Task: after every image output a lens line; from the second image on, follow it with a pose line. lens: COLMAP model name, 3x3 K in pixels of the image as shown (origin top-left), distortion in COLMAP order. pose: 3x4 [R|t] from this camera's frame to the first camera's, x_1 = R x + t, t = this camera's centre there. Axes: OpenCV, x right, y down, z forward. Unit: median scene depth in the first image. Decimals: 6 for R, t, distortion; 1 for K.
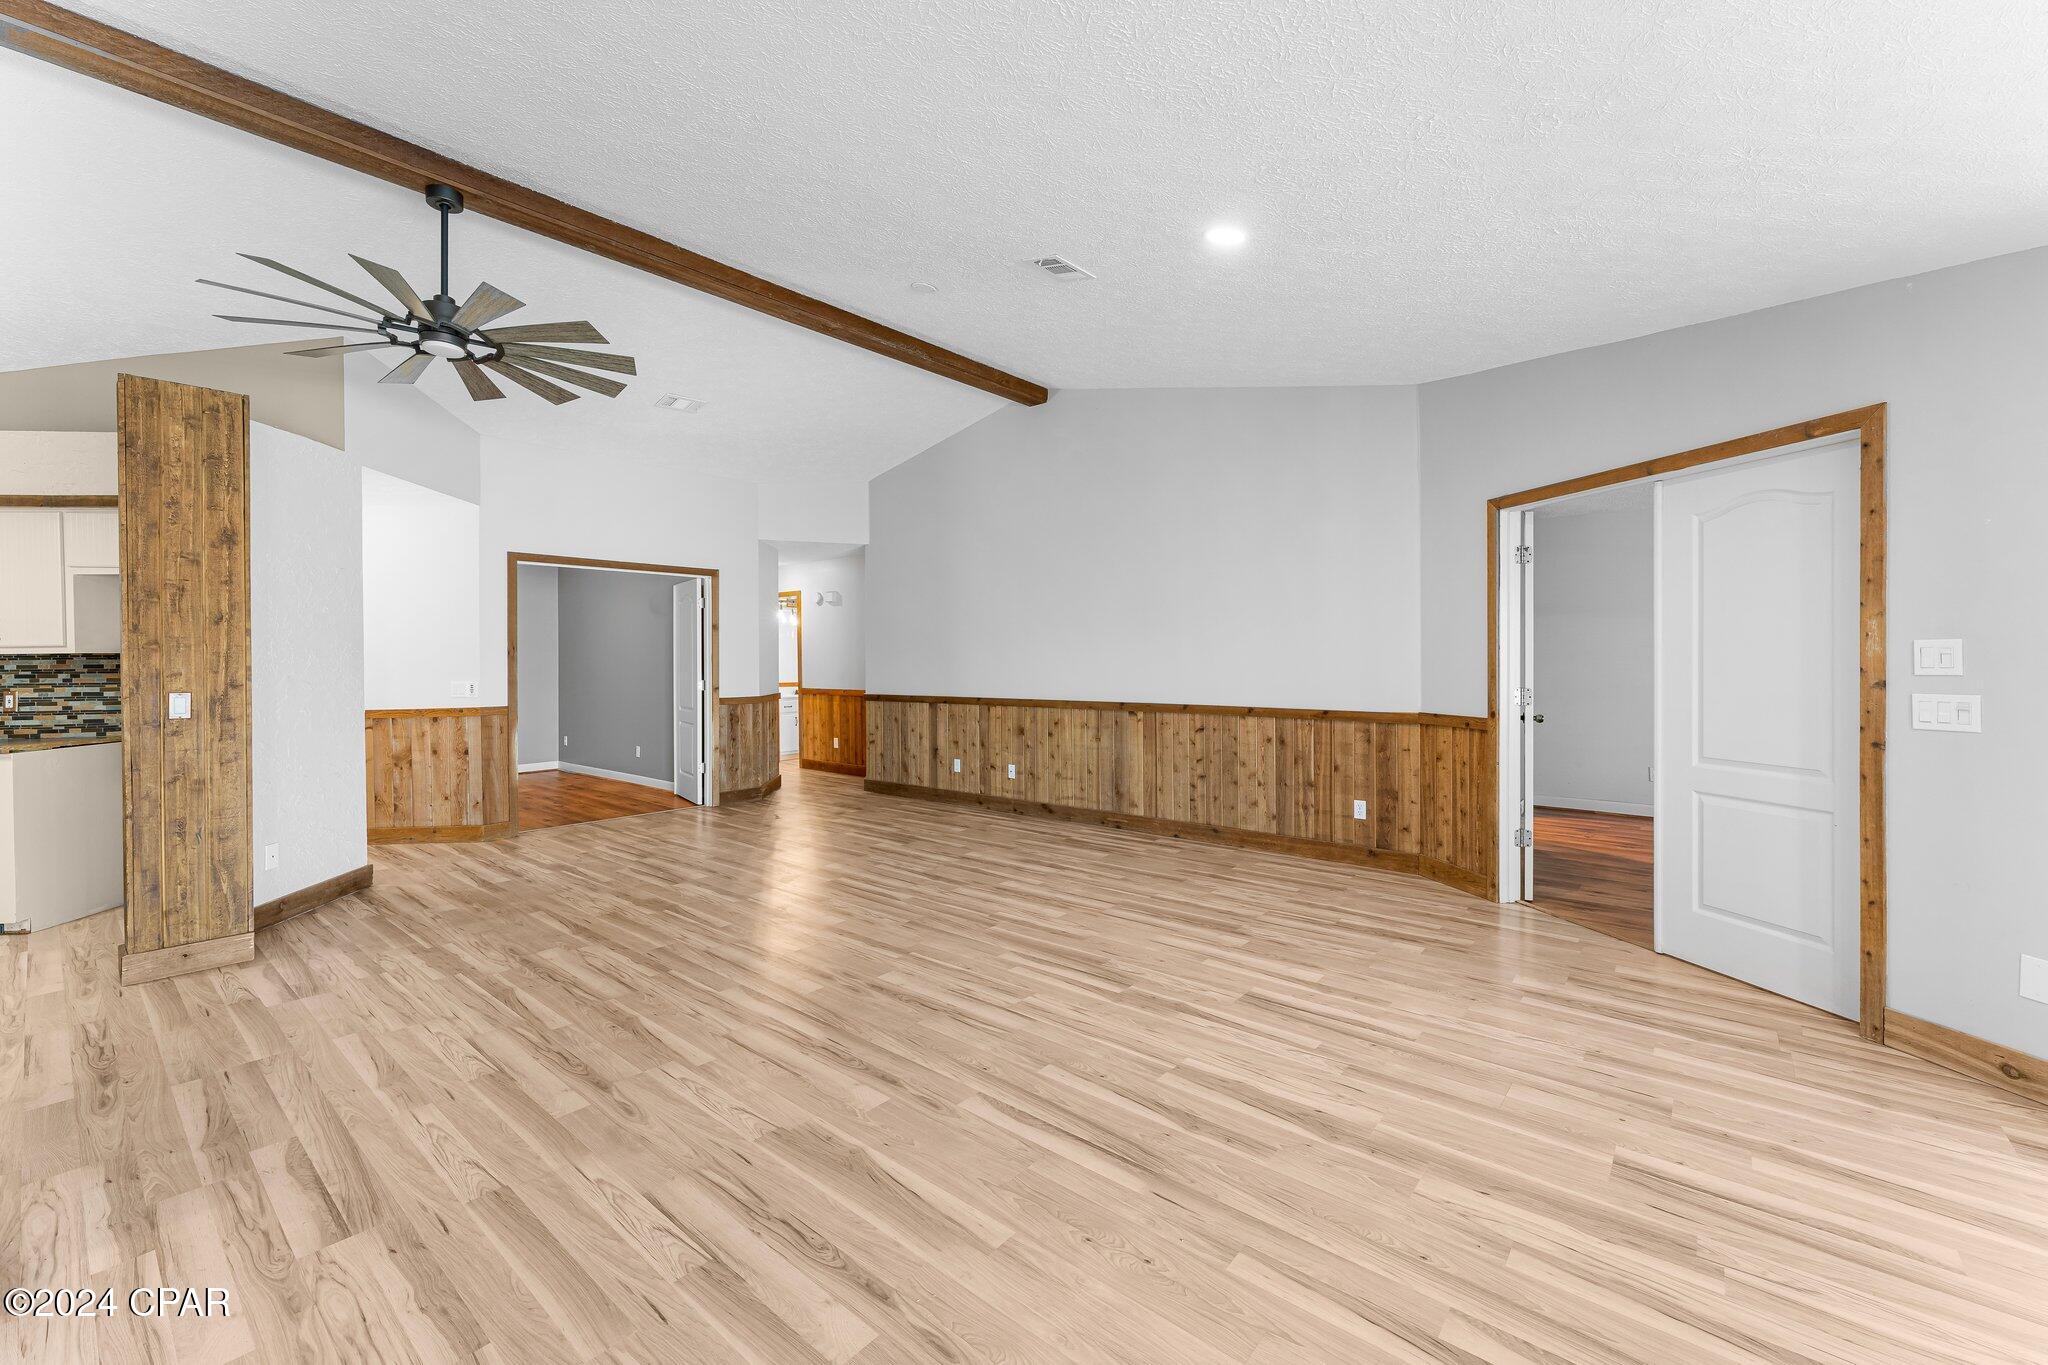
lens RADIAL K [[825.2, 0, 1018.4], [0, 825.2, 658.1], [0, 0, 1]] dist [0.001929, 0.000050]
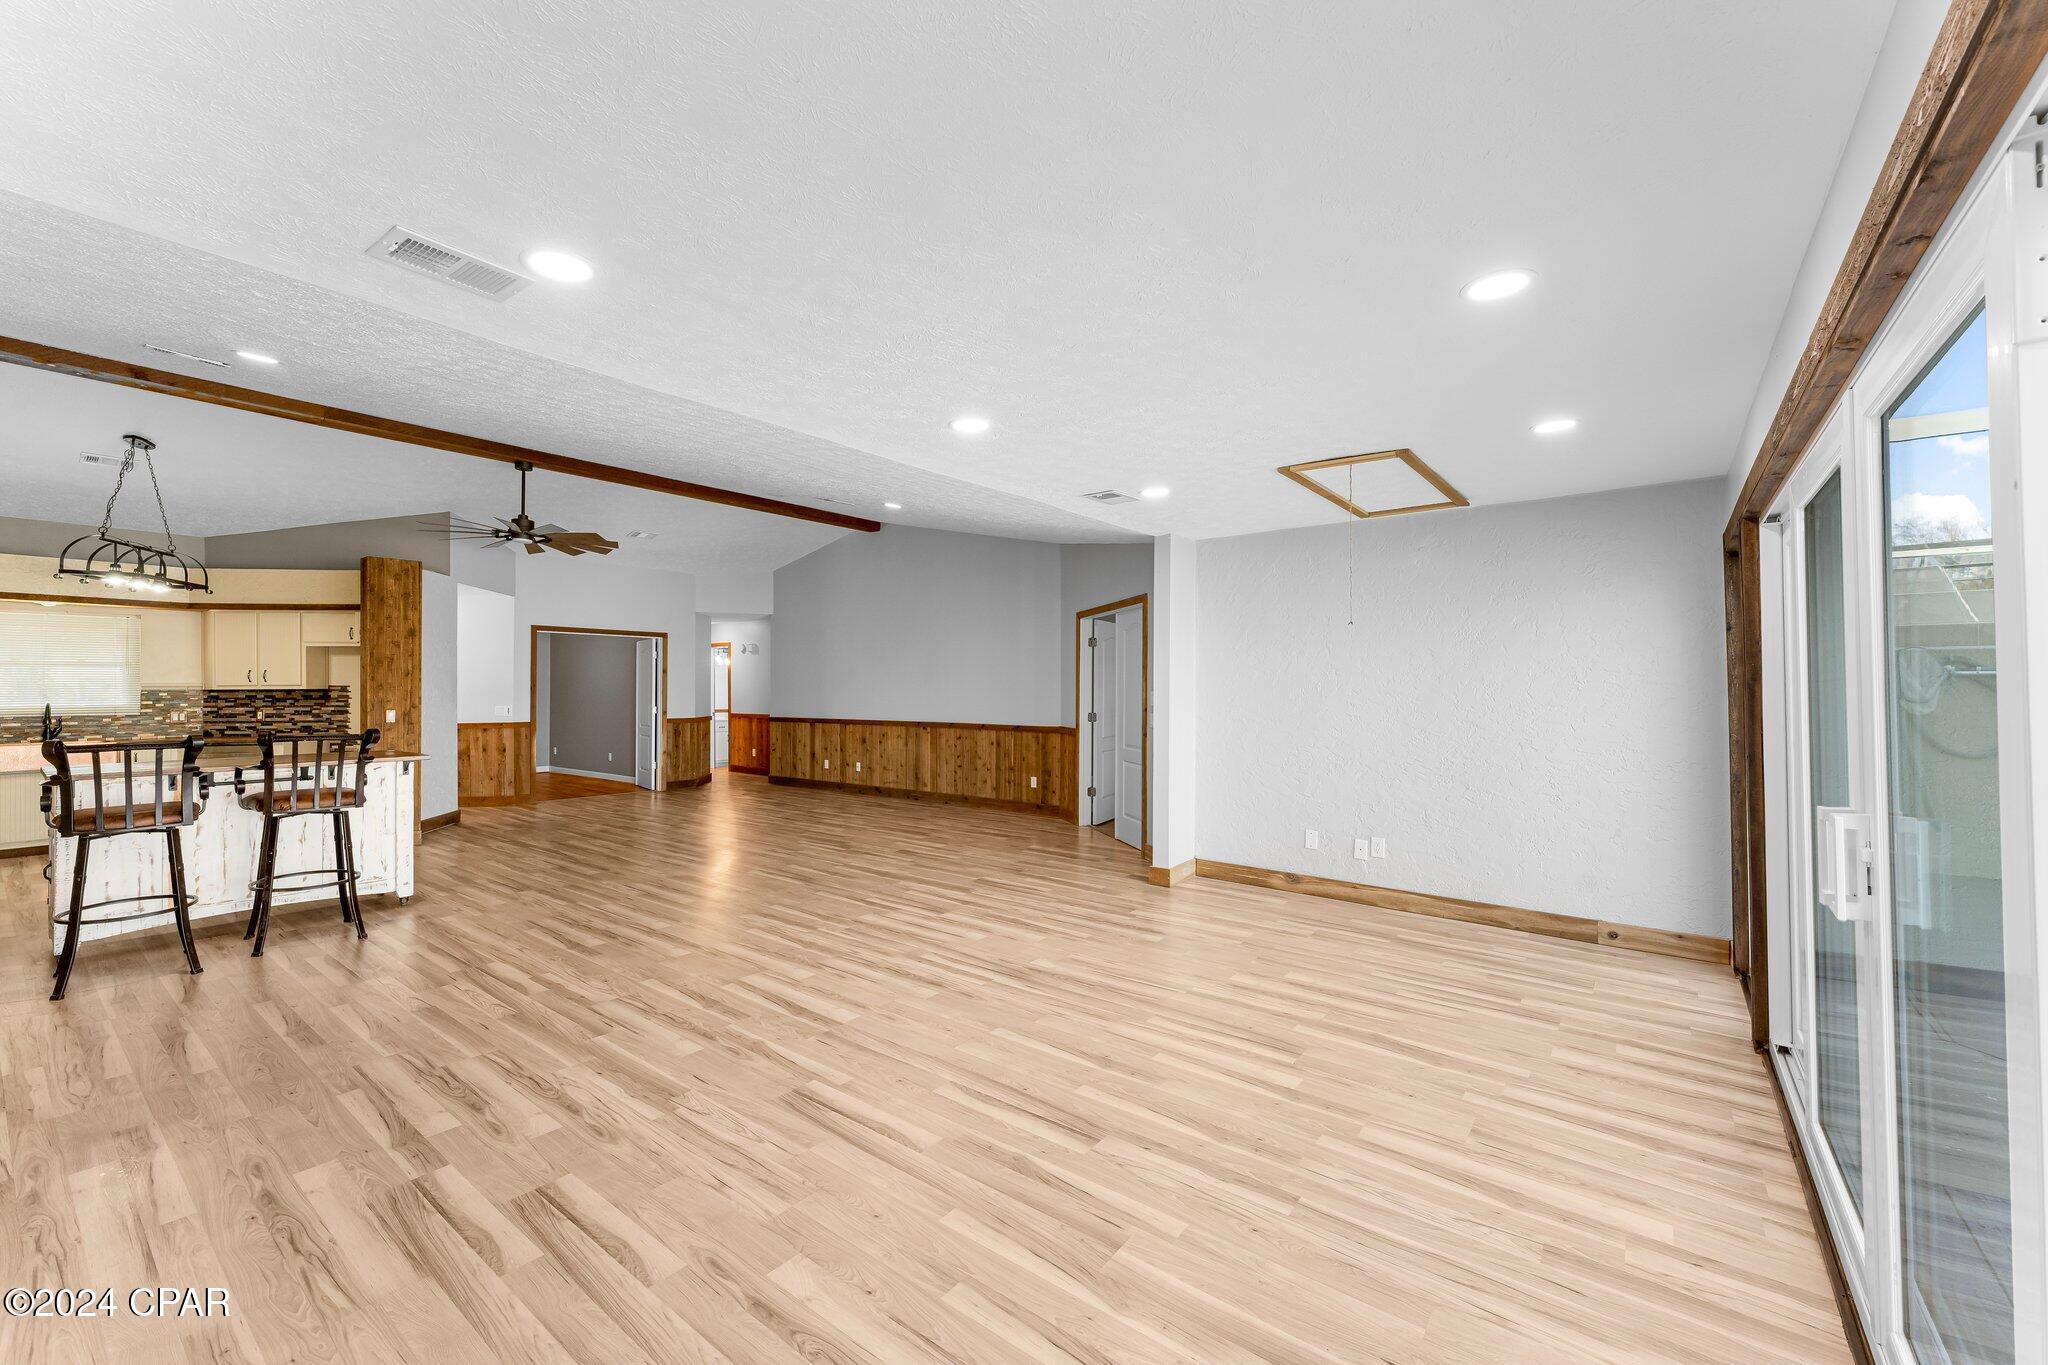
lens RADIAL K [[819.1, 0, 1014.9], [0, 819.1, 680.4], [0, 0, 1]] dist [0.001541, 0.000359]
pose [[0.999258, 0.007347, 0.037810, 0.298699], [-0.006959, 0.999922, -0.010369, -0.013854], [-0.037883, 0.010098, 0.999231, -0.719971]]
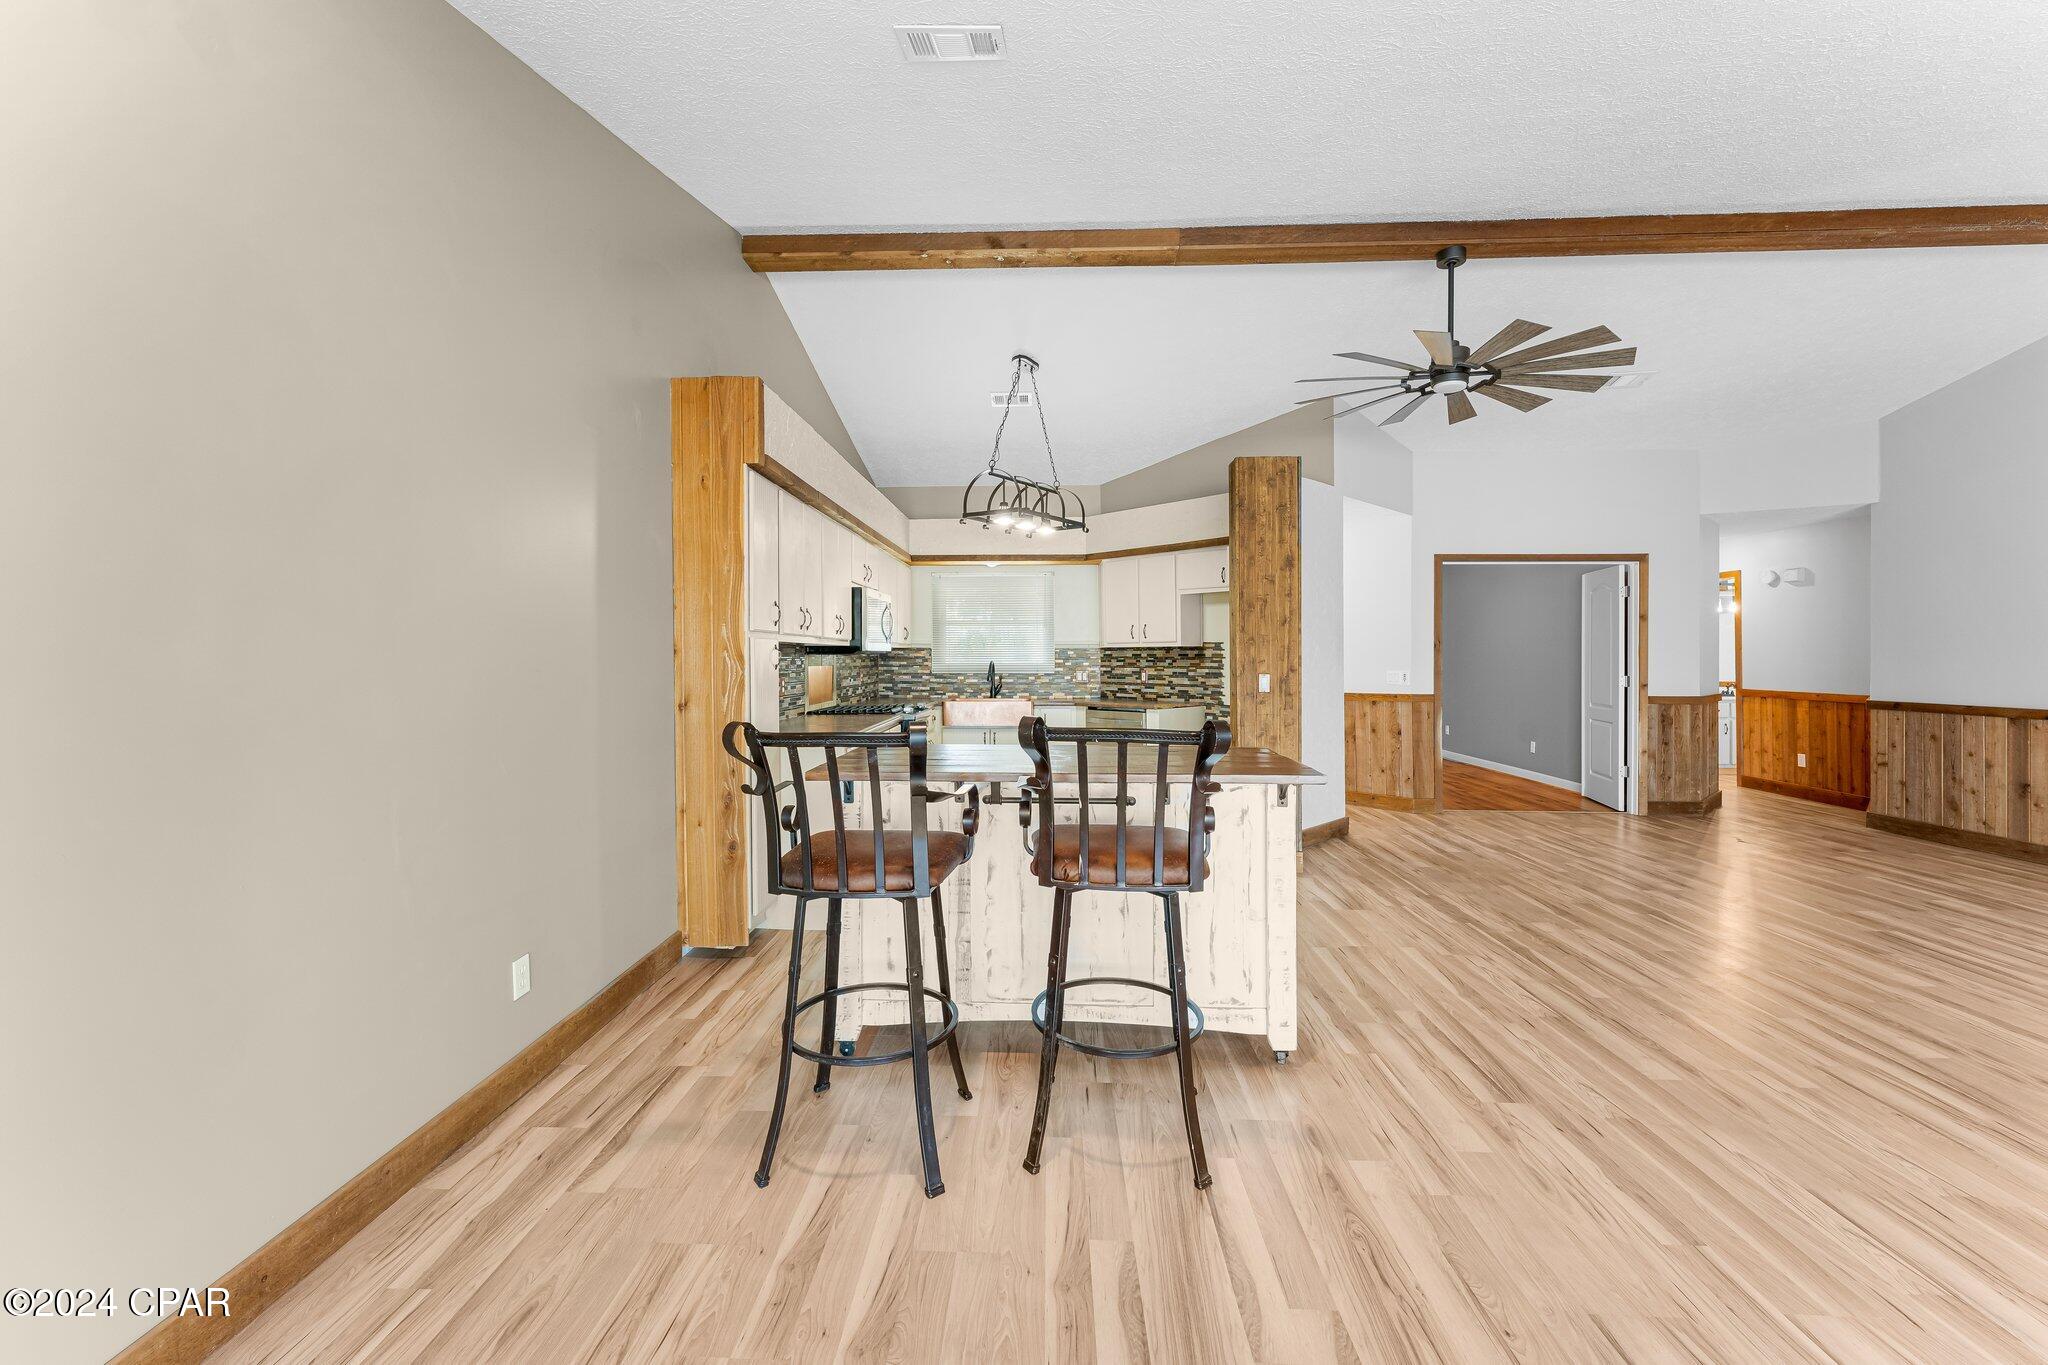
lens RADIAL K [[830.3, 0, 1016.7], [0, 830.3, 653.0], [0, 0, 1]] dist [0.000968, 0.000251]
pose [[0.612400, 0.007010, -0.790517, -0.096329], [-0.005209, 0.999975, 0.004833, 0.000659], [0.790531, 0.001158, 0.612421, -0.141791]]
